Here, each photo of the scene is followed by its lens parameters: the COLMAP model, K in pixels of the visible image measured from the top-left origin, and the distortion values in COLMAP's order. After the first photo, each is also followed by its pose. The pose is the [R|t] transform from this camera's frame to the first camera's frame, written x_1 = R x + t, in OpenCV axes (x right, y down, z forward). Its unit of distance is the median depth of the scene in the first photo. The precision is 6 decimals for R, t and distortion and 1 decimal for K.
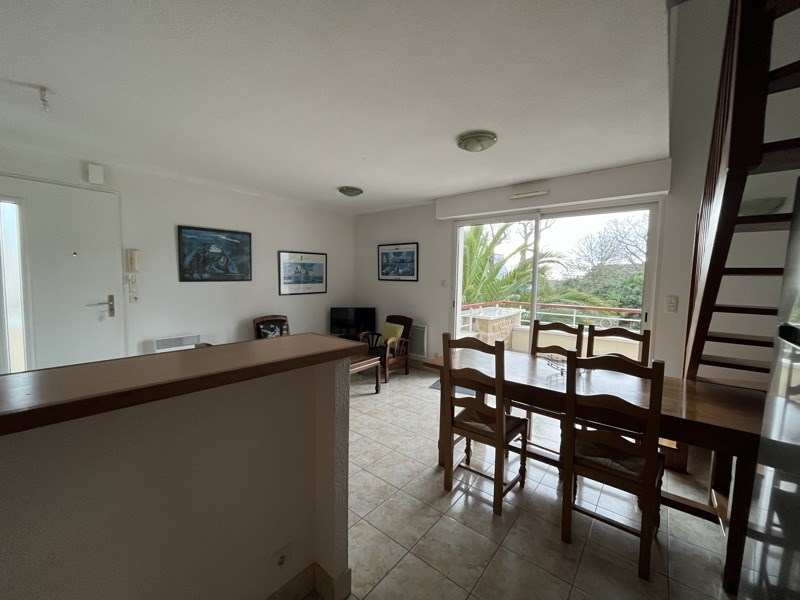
lens RADIAL K [[326.7, 0, 400.3], [0, 326.7, 301.3], [0, 0, 1]] dist [0.002032, -0.000455]
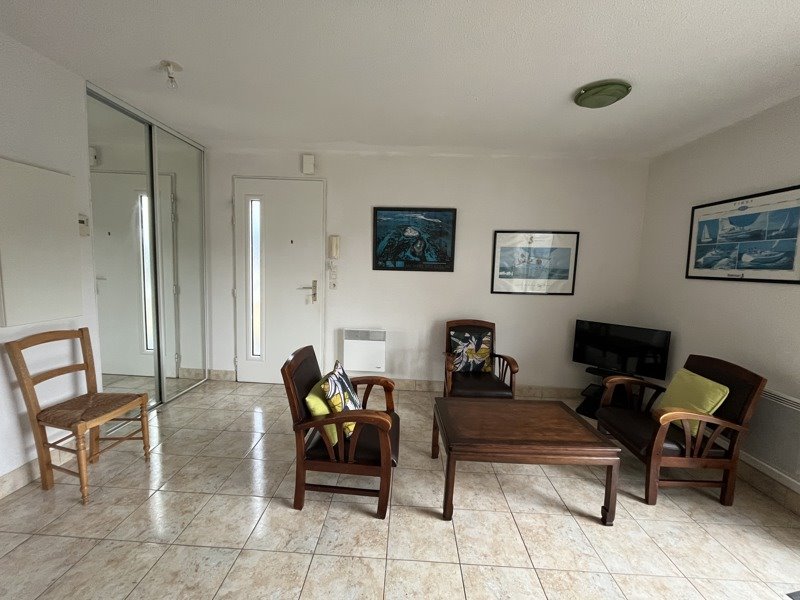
lens RADIAL K [[326.7, 0, 396.7], [0, 326.7, 300.0], [0, 0, 1]] dist [0.002032, -0.000455]
pose [[0.610153, 0.090224, -0.787130, 0.070620], [-0.084645, 0.995232, 0.048463, -0.021671], [0.787749, 0.037057, 0.614880, 0.408240]]
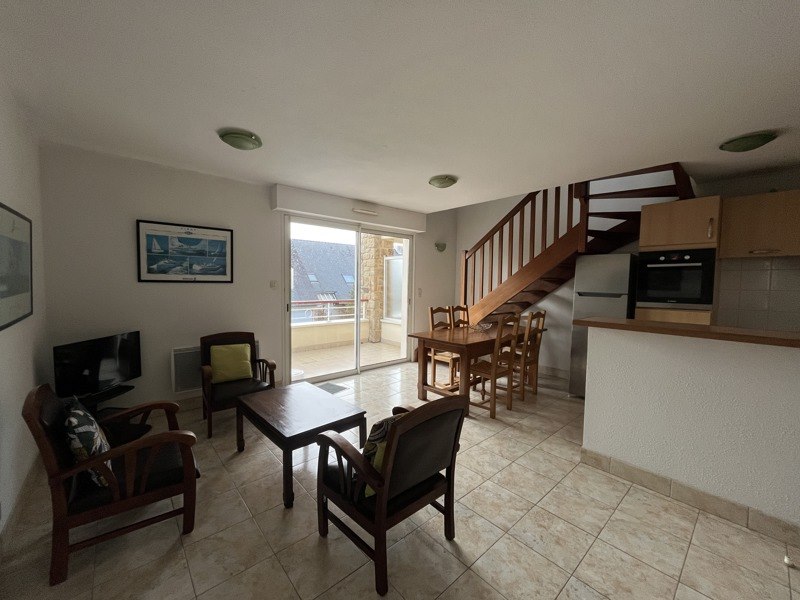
lens RADIAL K [[326.7, 0, 401.9], [0, 326.7, 297.6], [0, 0, 1]] dist [0.002032, -0.000455]
pose [[0.143625, -0.067355, 0.987337, -0.663117], [0.059142, 0.996482, 0.059376, -0.052283], [-0.987863, 0.049865, 0.147103, 0.552578]]
